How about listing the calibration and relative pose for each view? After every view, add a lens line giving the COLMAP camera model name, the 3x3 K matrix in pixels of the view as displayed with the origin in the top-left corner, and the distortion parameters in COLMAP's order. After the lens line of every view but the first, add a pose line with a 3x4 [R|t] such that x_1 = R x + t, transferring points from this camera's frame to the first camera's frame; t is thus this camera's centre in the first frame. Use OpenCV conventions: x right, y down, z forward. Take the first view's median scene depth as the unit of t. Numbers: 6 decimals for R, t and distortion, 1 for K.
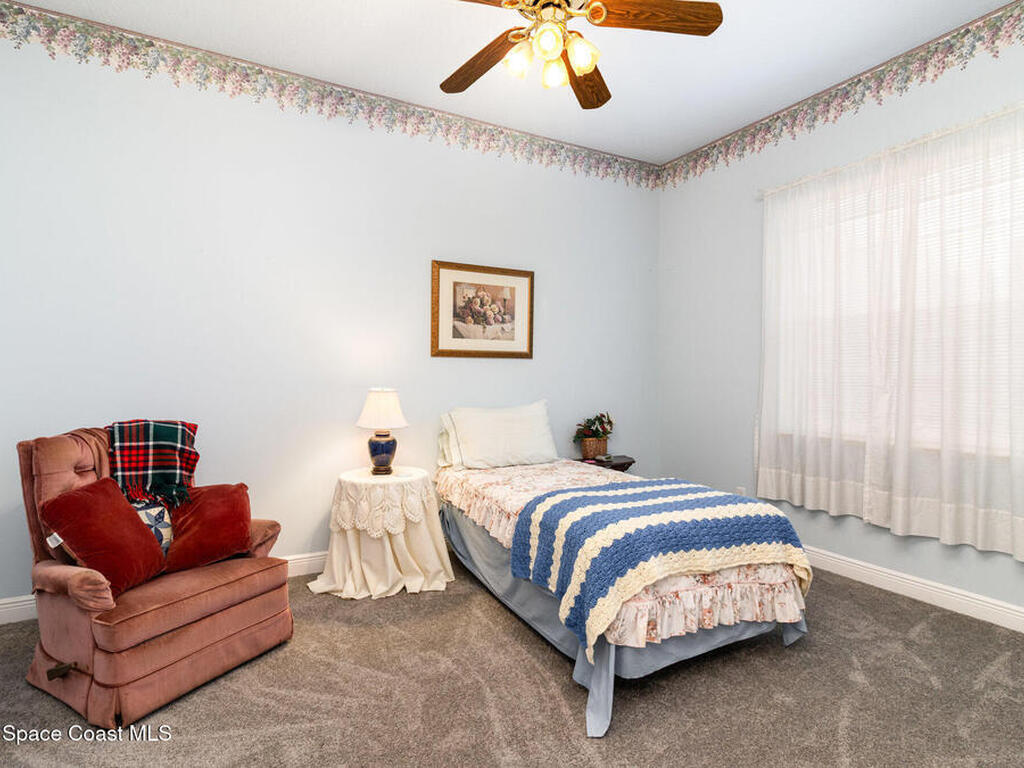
lens RADIAL K [[544.8, 0, 512.0], [0, 544.8, 384.0], [0, 0, 1]] dist [-0.001471, 0.000335]
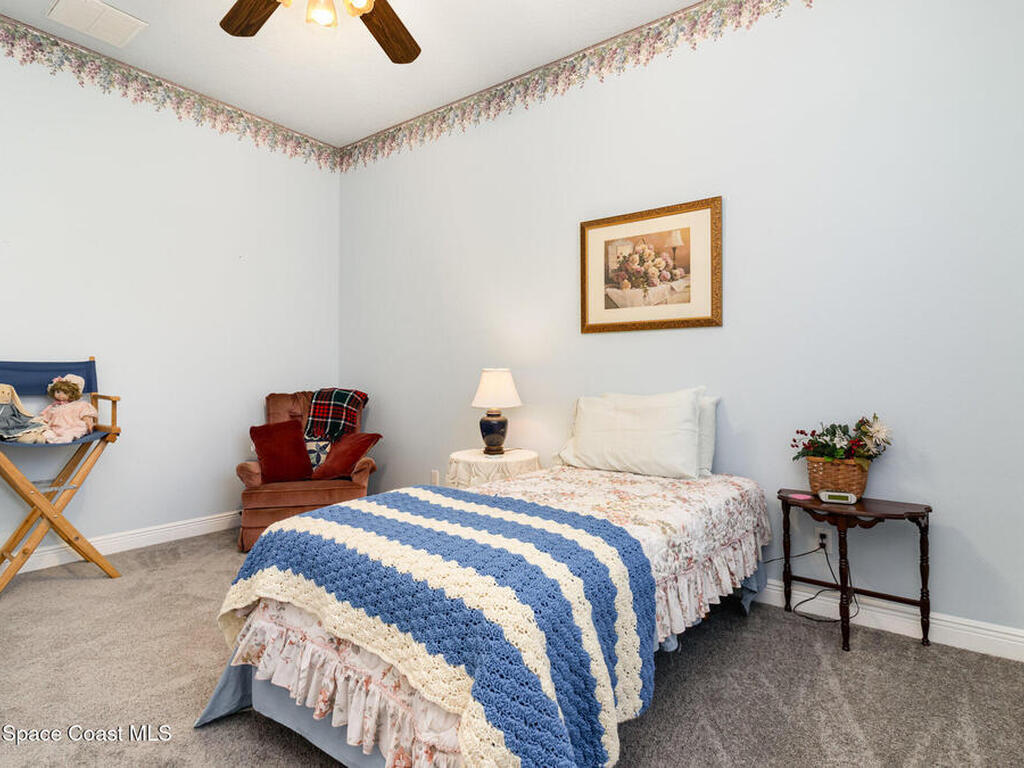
lens RADIAL K [[554.0, 0, 512.0], [0, 554.0, 384.0], [0, 0, 1]] dist [-0.046784, 0.000098]
pose [[0.379942, 0.016153, -0.924869, 0.617549], [-0.007895, 0.999868, 0.014219, 0.018683], [0.924977, 0.001899, 0.380019, 0.548547]]
